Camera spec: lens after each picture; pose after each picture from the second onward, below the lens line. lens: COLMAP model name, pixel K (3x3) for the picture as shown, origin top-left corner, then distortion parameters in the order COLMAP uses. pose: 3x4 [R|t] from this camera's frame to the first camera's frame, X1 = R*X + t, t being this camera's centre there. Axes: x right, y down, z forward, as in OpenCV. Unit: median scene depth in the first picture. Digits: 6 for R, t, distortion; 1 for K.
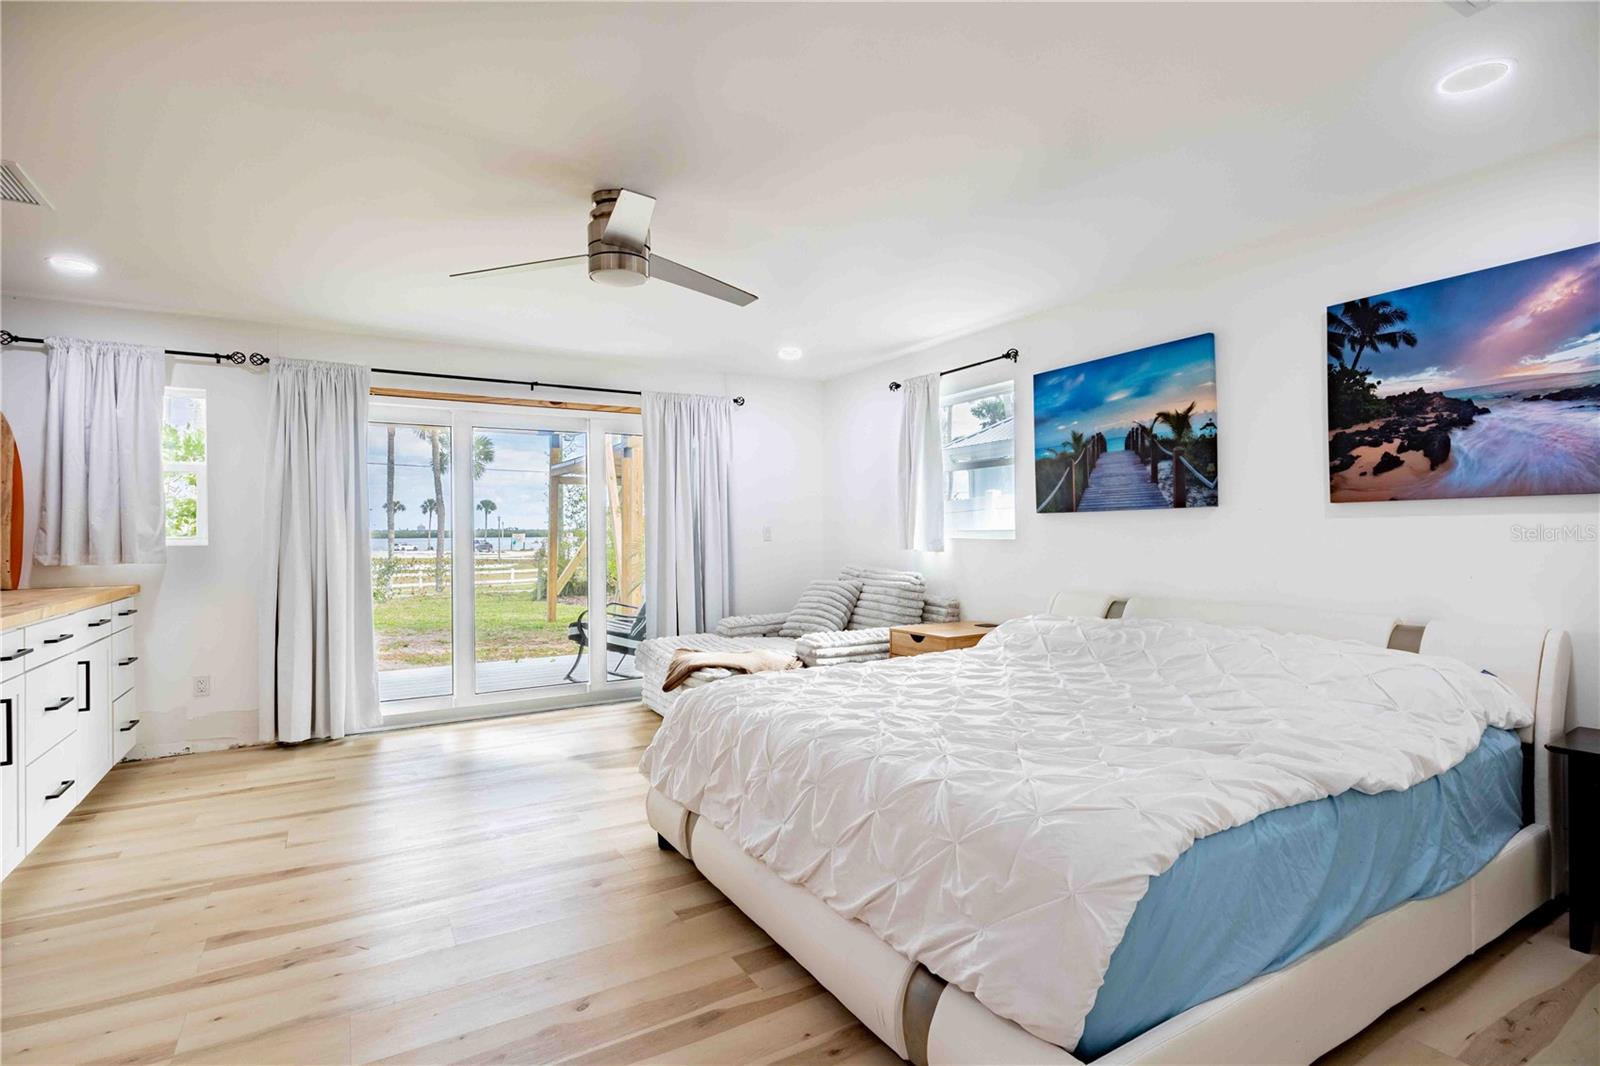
lens RADIAL K [[787.2, 0, 808.2], [0, 787.2, 525.4], [0, 0, 1]] dist [0.012824, -0.006827]
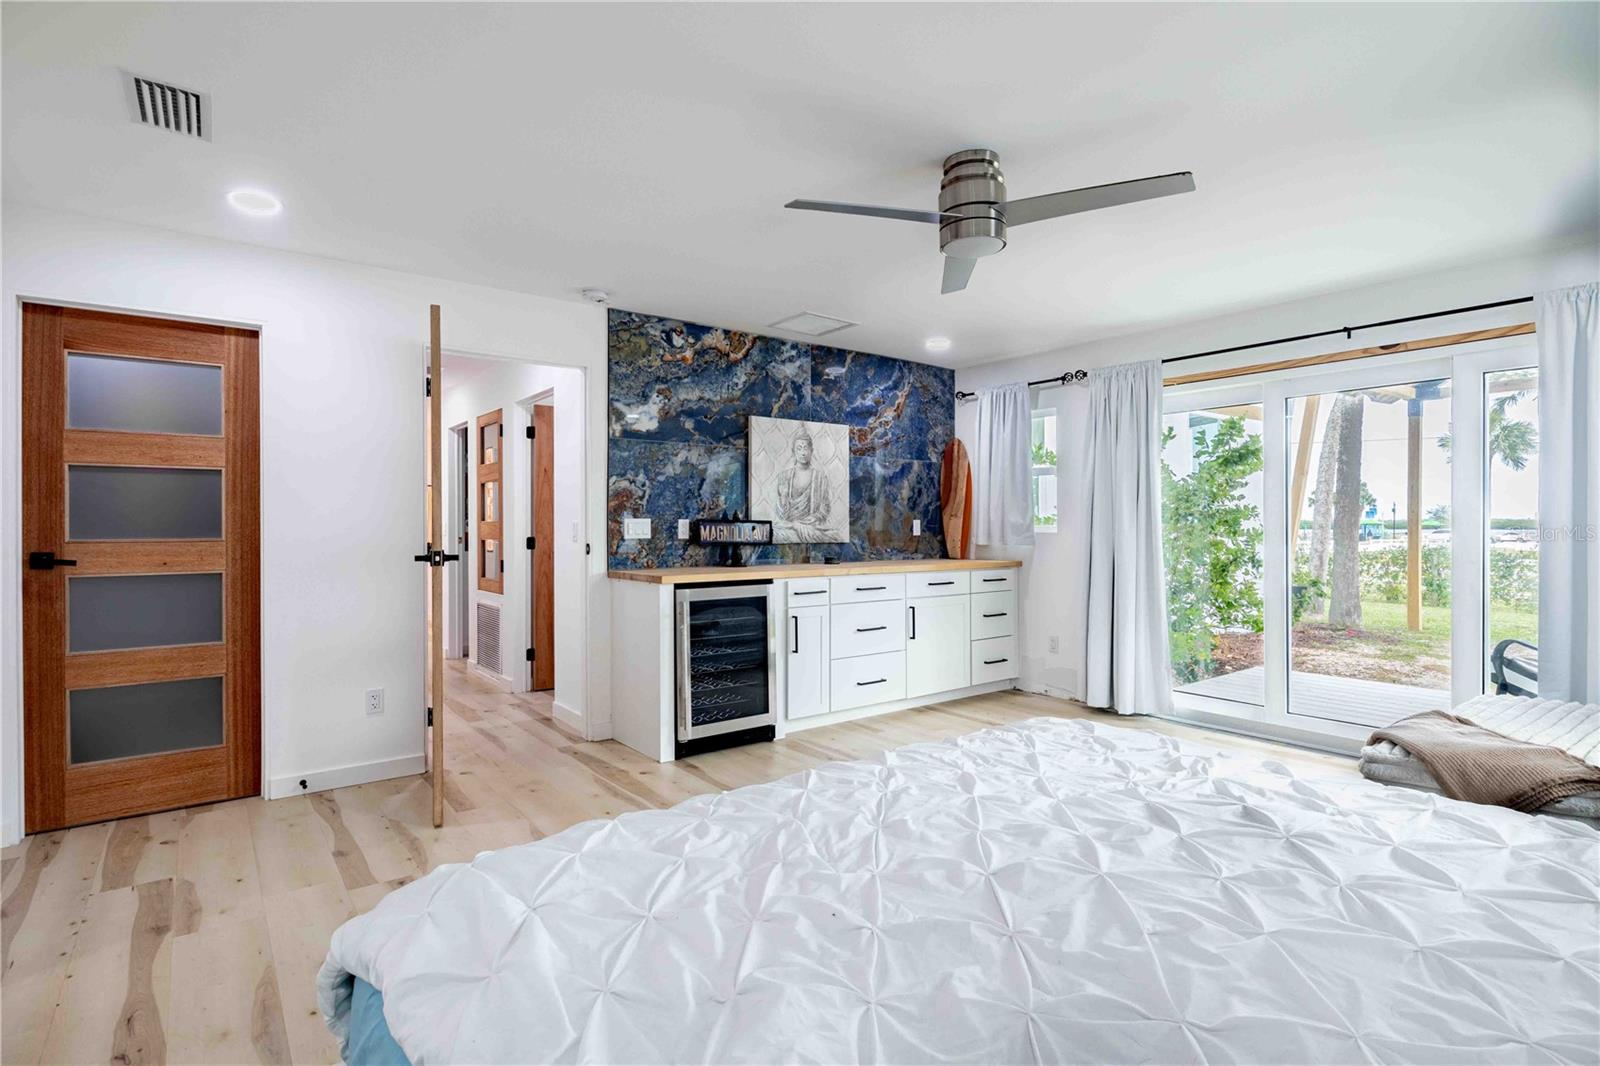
lens RADIAL K [[787.2, 0, 794.7], [0, 787.2, 531.7], [0, 0, 1]] dist [0.012824, -0.006827]
pose [[0.111610, 0.012838, -0.993669, 0.406179], [0.007135, 0.999880, 0.013719, 0.003062], [0.993726, -0.008621, 0.111505, 0.424166]]
